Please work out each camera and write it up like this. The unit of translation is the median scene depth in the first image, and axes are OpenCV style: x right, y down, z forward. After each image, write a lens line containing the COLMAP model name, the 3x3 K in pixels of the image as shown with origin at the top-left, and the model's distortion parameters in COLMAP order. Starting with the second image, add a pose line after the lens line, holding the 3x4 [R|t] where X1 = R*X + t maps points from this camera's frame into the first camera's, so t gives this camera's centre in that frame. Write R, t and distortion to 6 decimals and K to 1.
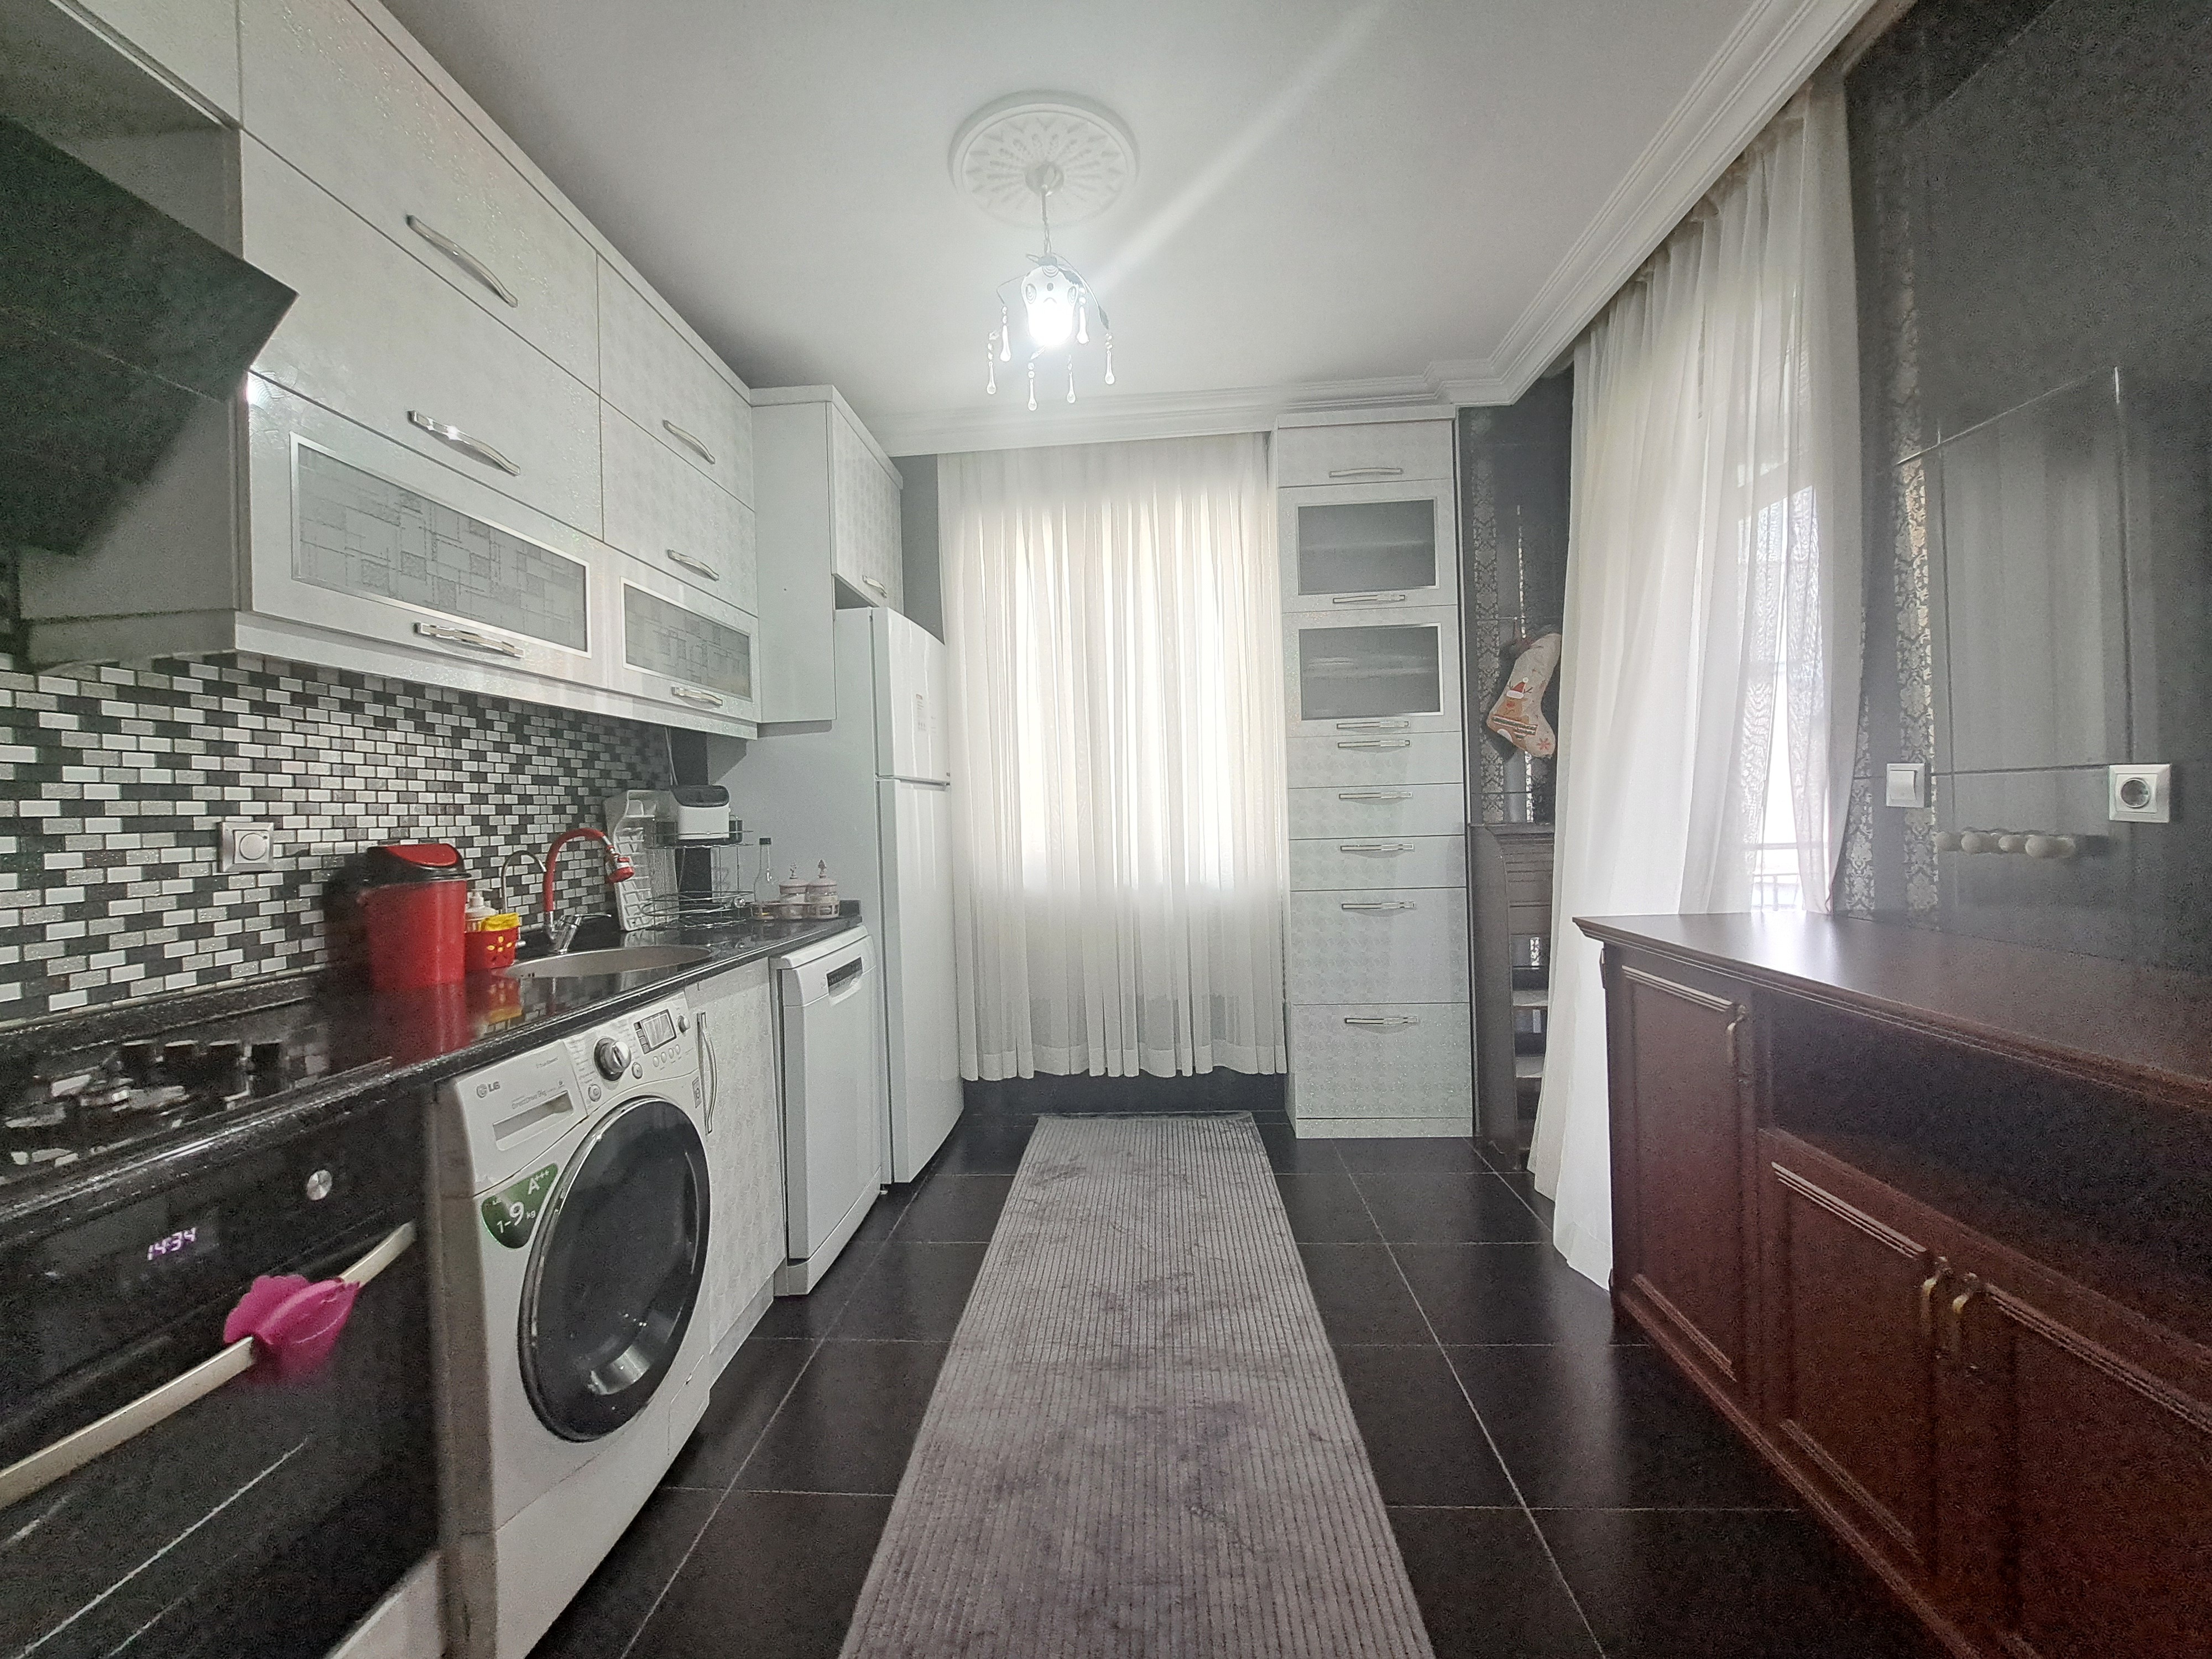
lens RADIAL K [[884.5, 0, 1089.7], [0, 884.5, 816.5], [0, 0, 1]] dist [-0.012037, -0.000381]
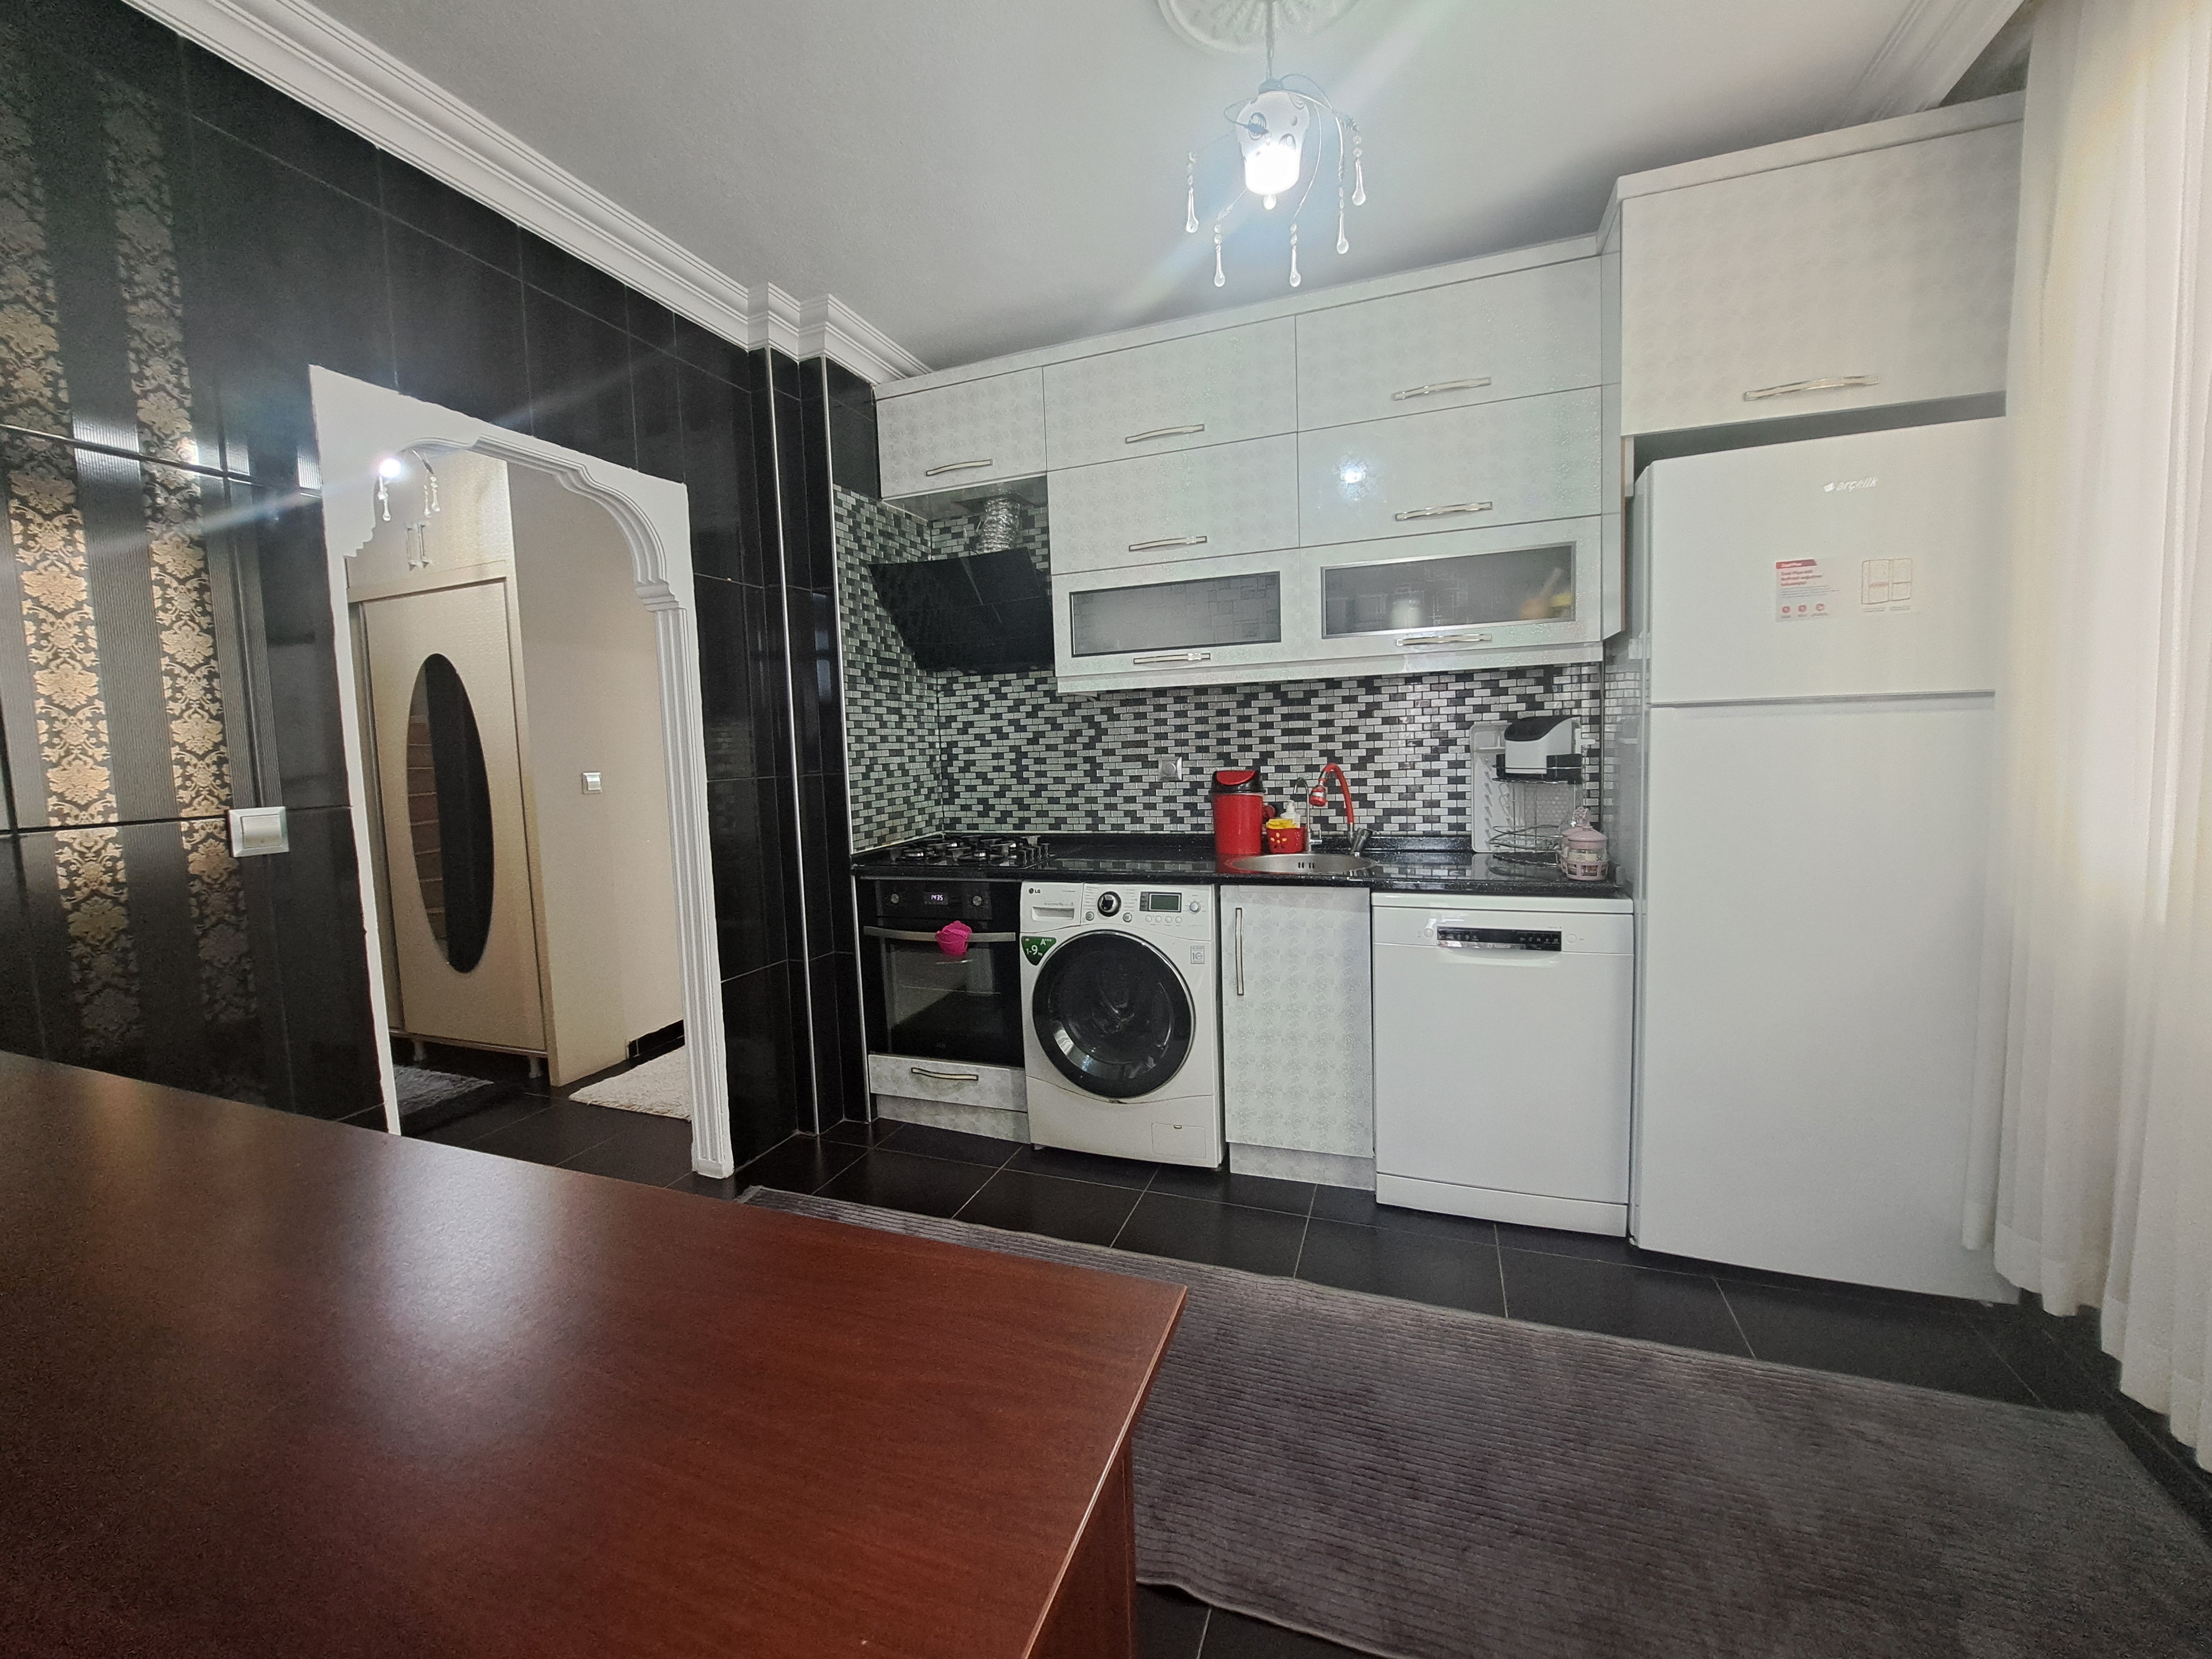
lens RADIAL K [[882.4, 0, 1088.9], [0, 882.4, 812.5], [0, 0, 1]] dist [-0.010850, -0.000555]
pose [[-0.278923, 0.118376, -0.952990, 1.041653], [0.040342, 0.992942, 0.111532, -0.098414], [0.959466, -0.007336, -0.281730, 1.332986]]
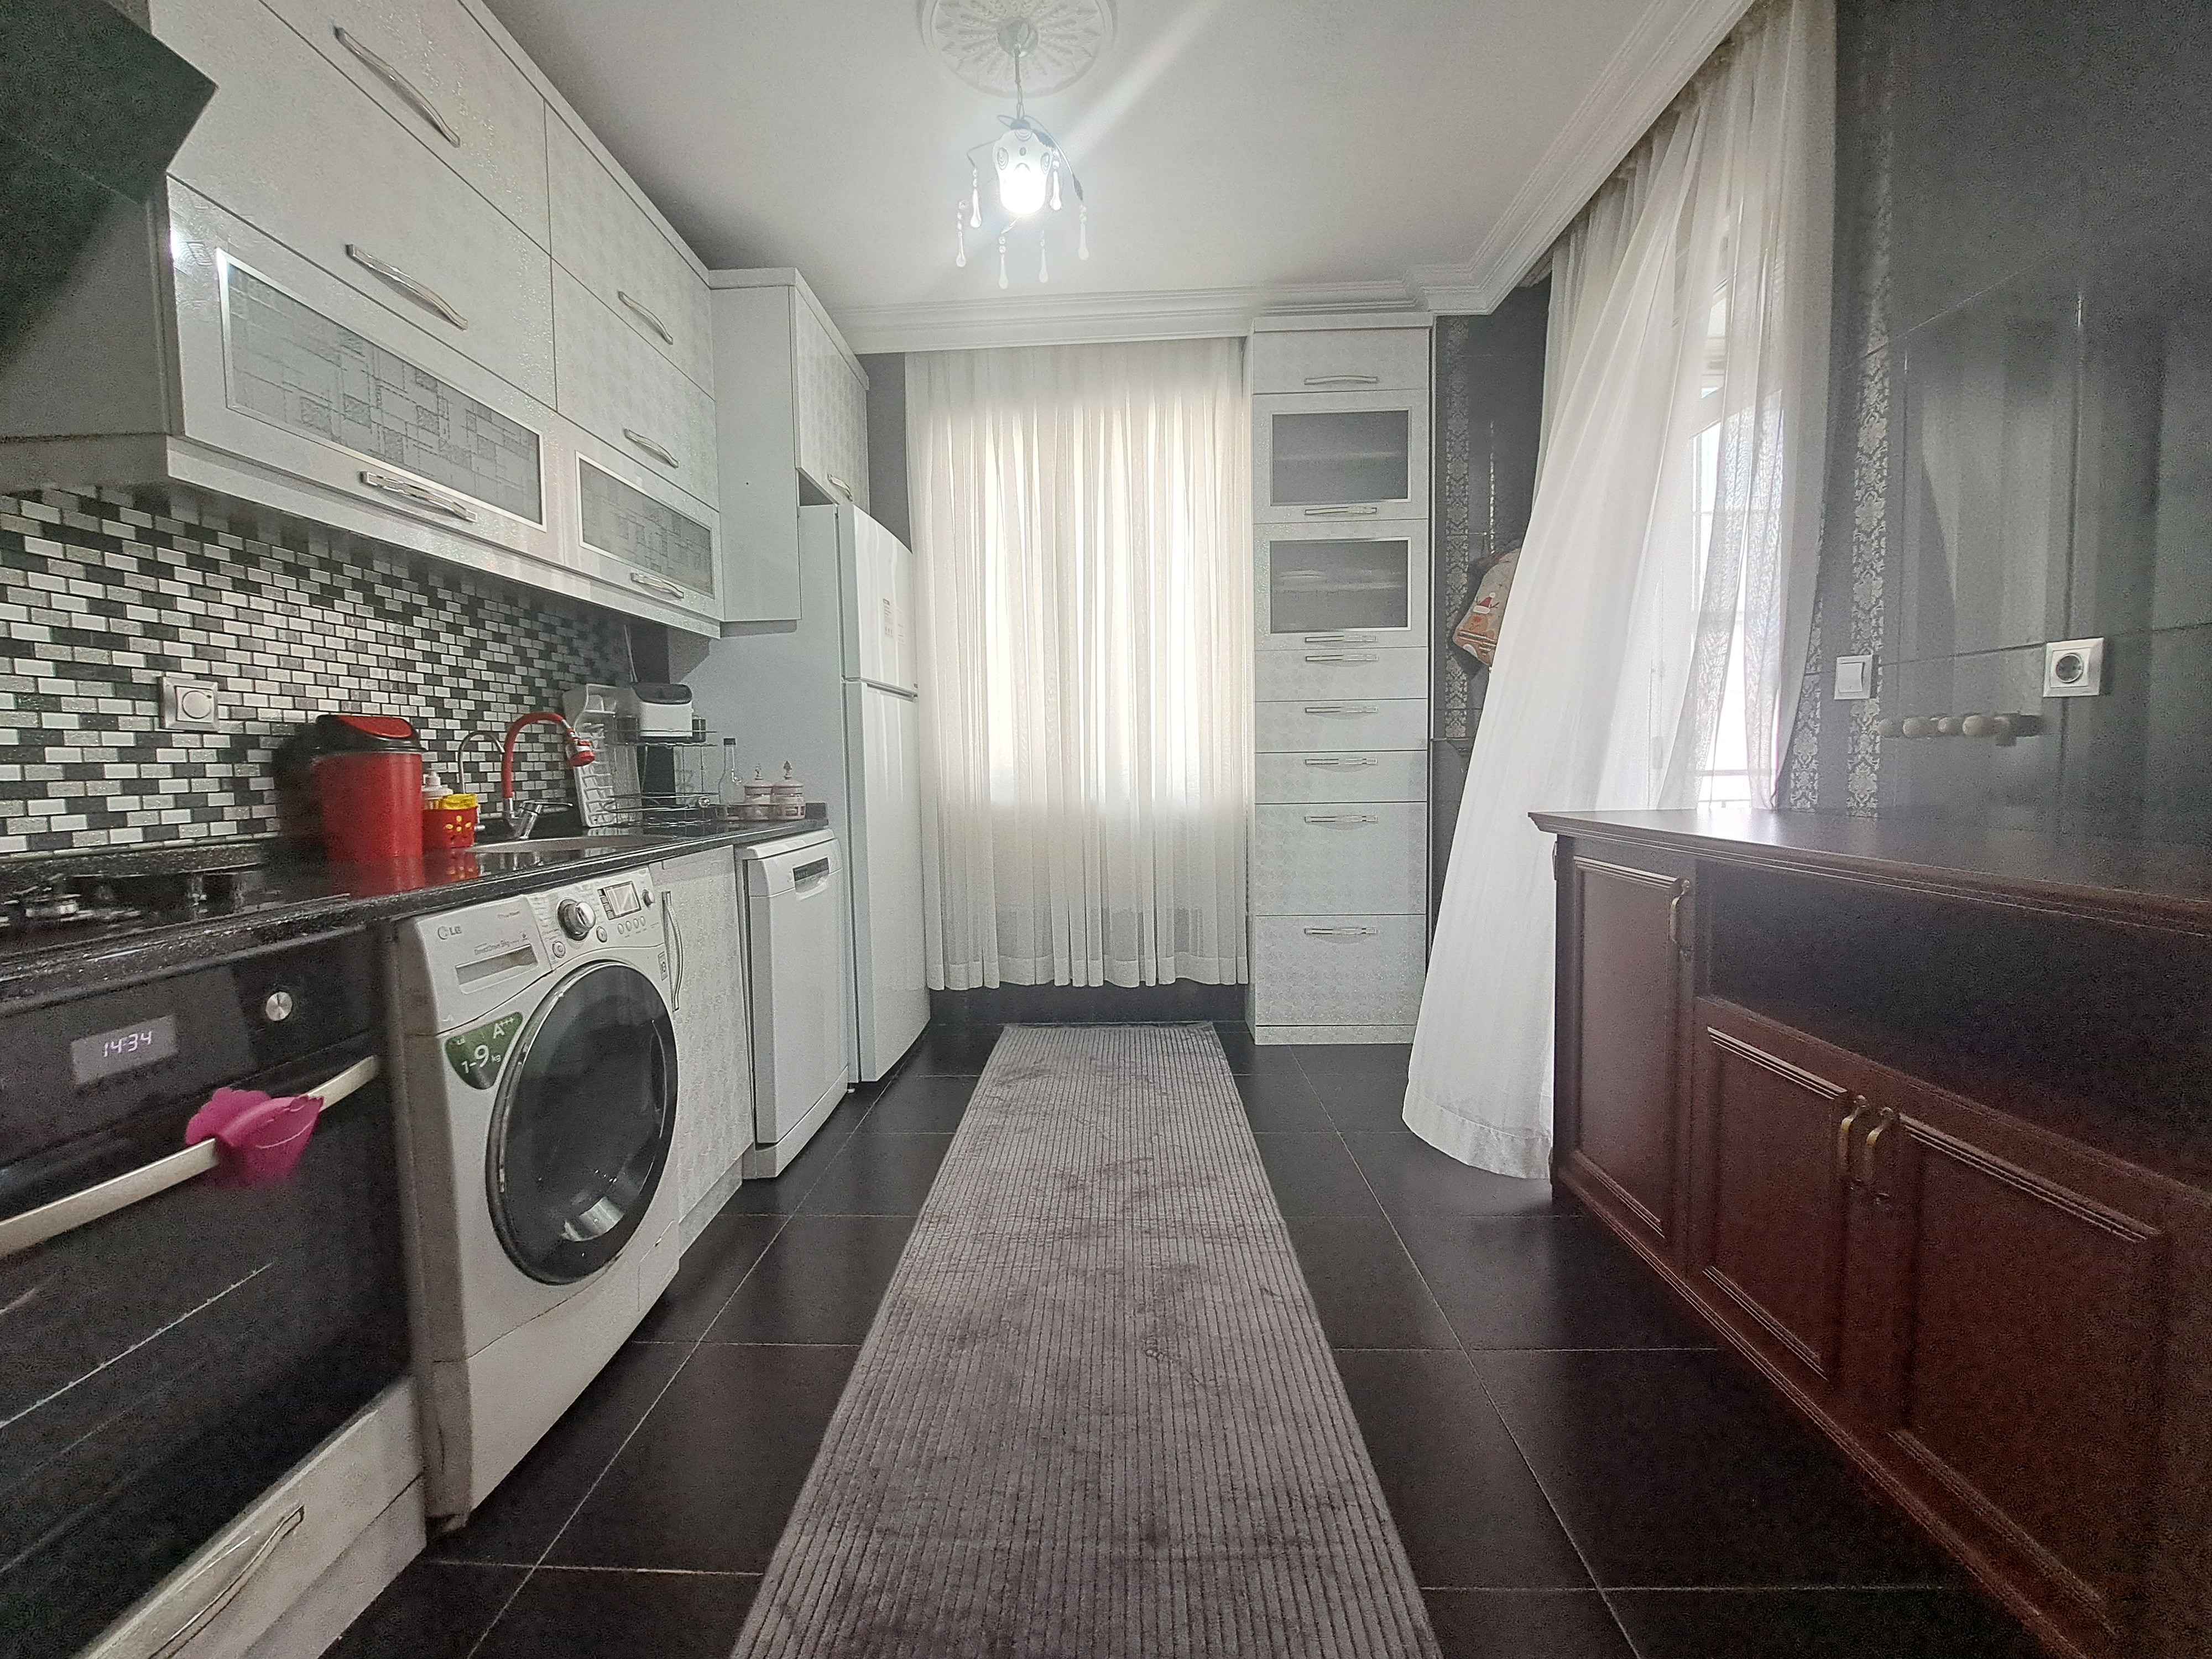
lens RADIAL K [[883.1, 0, 1085.5], [0, 883.1, 817.0], [0, 0, 1]] dist [-0.013151, 0.000631]
pose [[0.999428, 0.011021, 0.031971, 0.001532], [-0.012869, 0.998222, 0.058196, 0.085362], [-0.031272, -0.058574, 0.997793, -0.004858]]
